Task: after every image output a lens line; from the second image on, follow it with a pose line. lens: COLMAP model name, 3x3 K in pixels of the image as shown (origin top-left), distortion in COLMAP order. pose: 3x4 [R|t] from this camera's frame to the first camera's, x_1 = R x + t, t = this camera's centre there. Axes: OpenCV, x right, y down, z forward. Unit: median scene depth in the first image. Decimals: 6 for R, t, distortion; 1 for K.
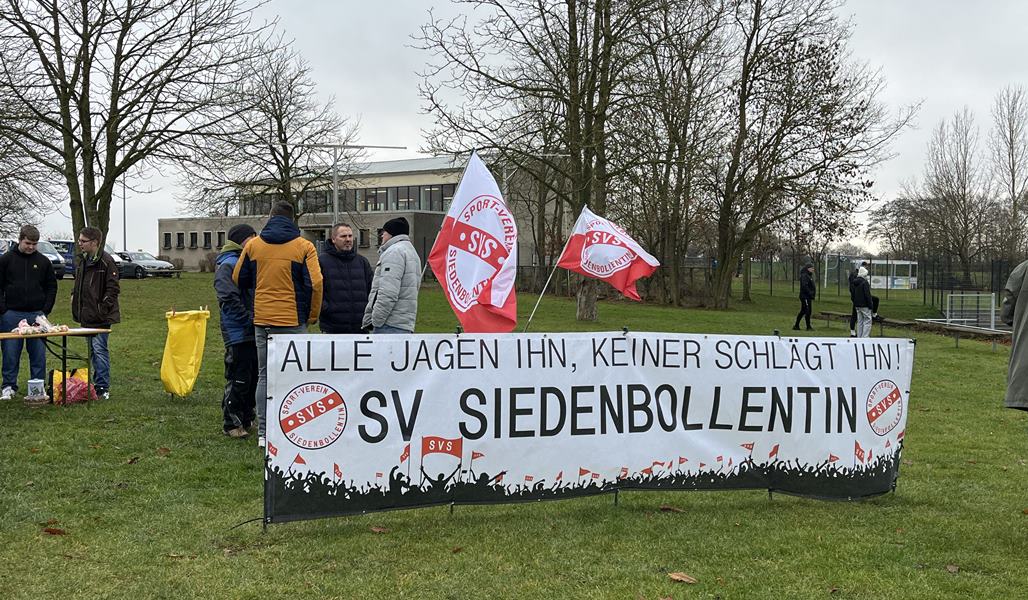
lens RADIAL K [[1048.8, 0, 513.7], [0, 1048.8, 300.4], [0, 0, 1]] dist [0.066769, 0.000000]
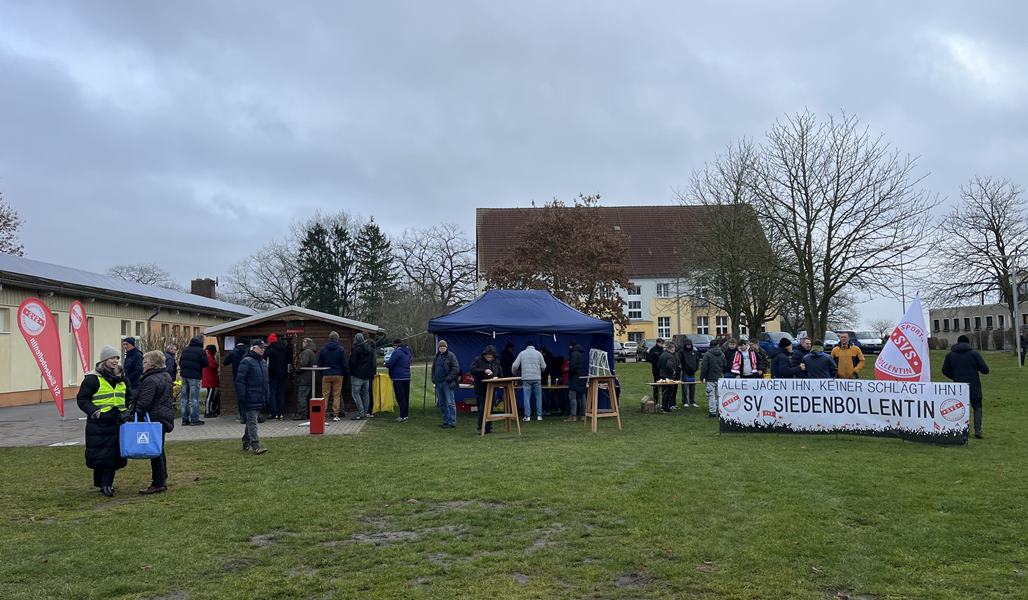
lens RADIAL K [[802.0, 0, 514.2], [0, 802.0, 301.4], [0, 0, 1]] dist [-0.008440, -0.003086]
pose [[0.668099, -0.066132, -0.741128, 1.200408], [0.001367, 0.996150, -0.087656, 0.009771], [0.744071, 0.057550, 0.665617, -1.187234]]
